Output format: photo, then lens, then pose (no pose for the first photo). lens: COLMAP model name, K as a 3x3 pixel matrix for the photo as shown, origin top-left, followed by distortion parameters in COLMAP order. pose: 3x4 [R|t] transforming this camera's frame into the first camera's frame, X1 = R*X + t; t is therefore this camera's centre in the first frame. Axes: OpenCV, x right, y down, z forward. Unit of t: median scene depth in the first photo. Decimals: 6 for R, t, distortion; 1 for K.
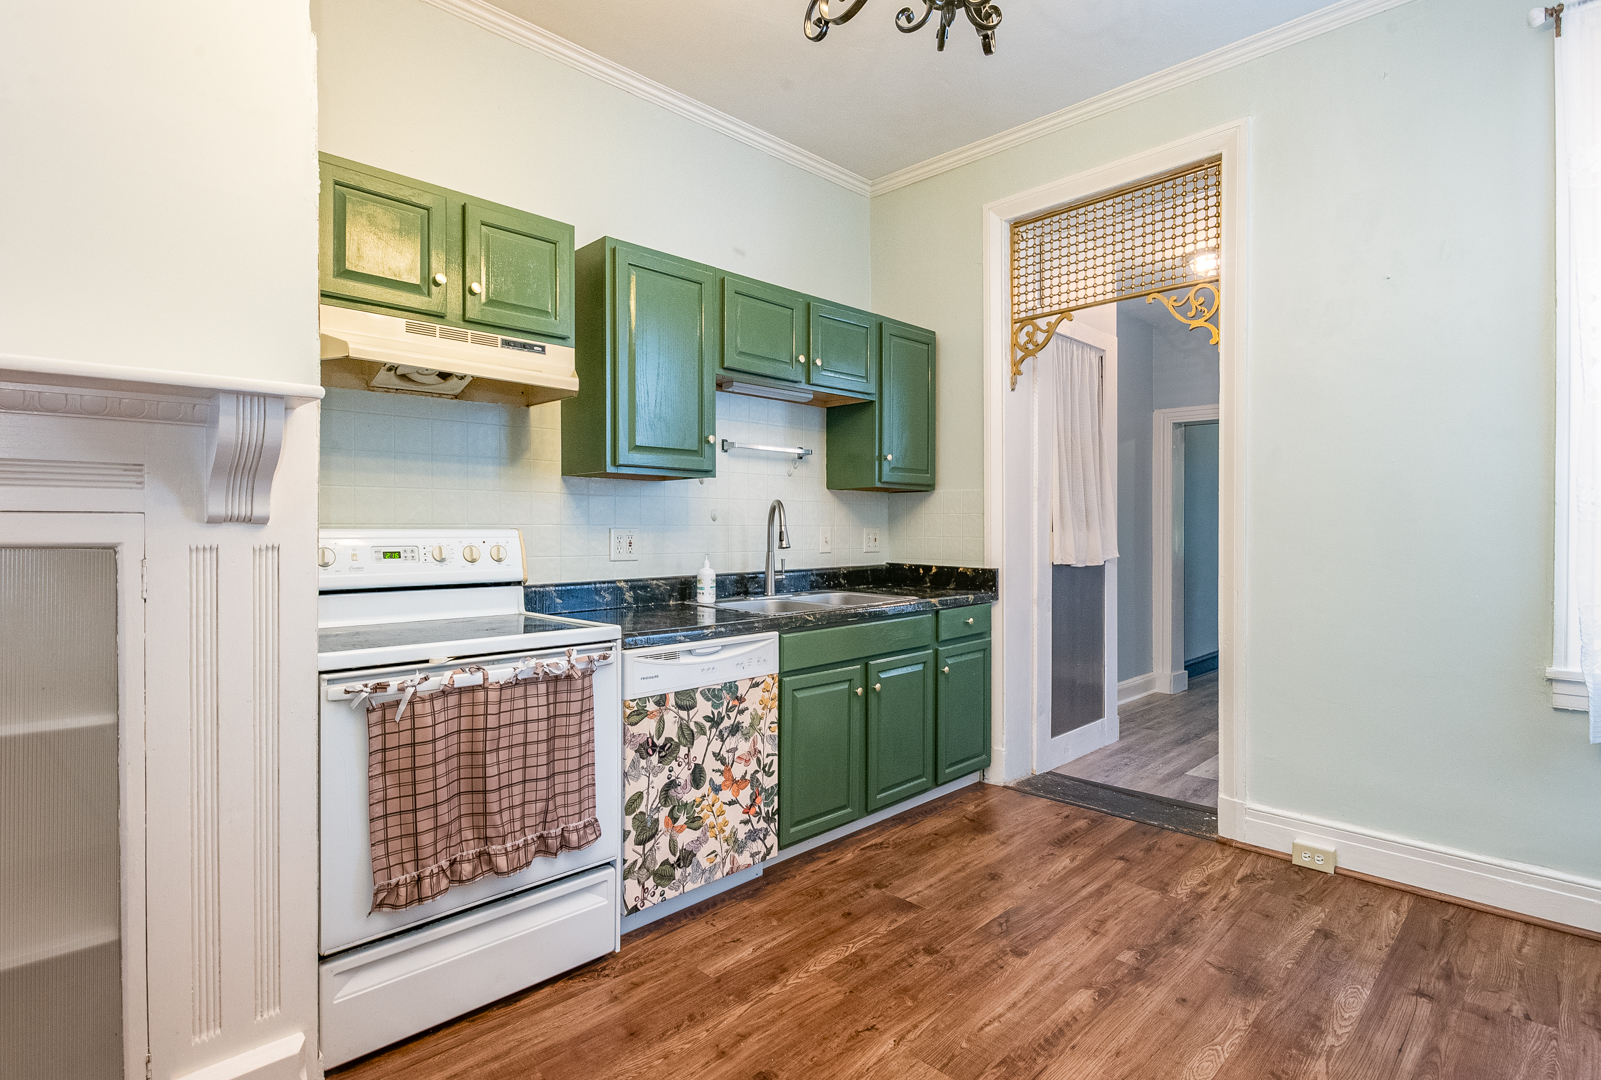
lens RADIAL K [[788.9, 0, 809.2], [0, 788.9, 528.9], [0, 0, 1]] dist [0.000545, -0.008378]
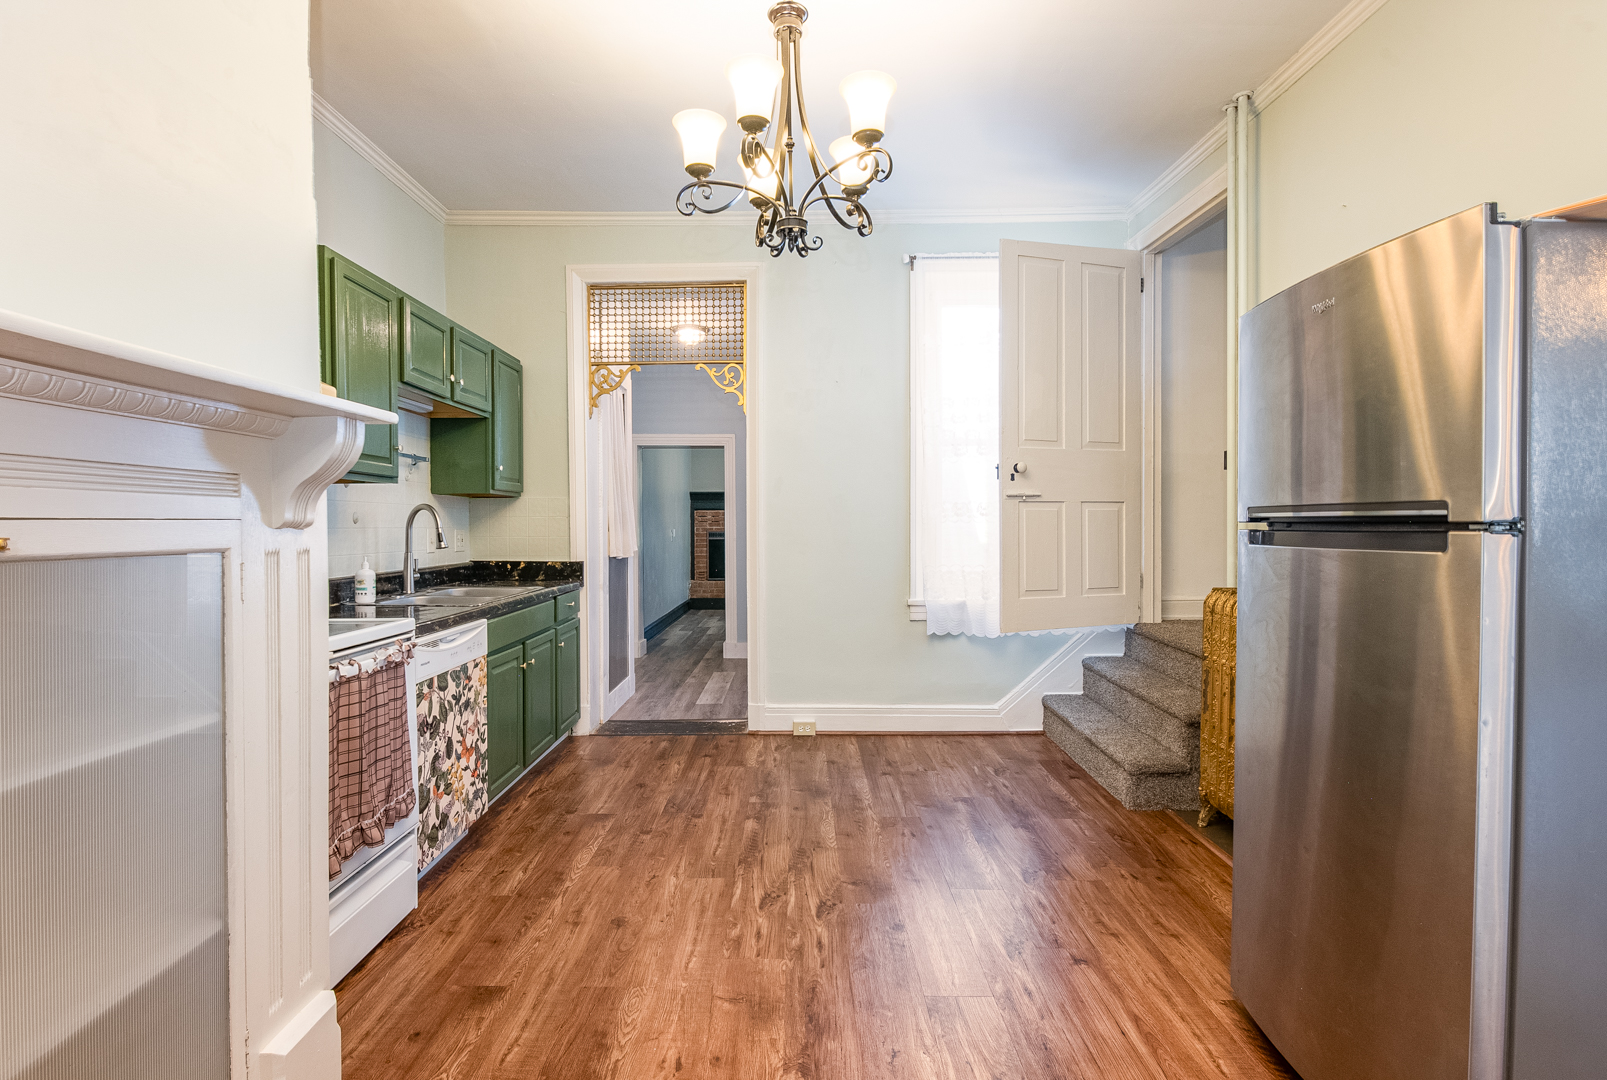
lens RADIAL K [[791.8, 0, 768.5], [0, 791.8, 528.5], [0, 0, 1]] dist [0.000545, -0.008378]
pose [[0.719268, -0.006496, 0.694702, -0.573082], [0.006939, 0.999974, 0.002167, -0.002973], [-0.694698, 0.003262, 0.719294, -0.139277]]
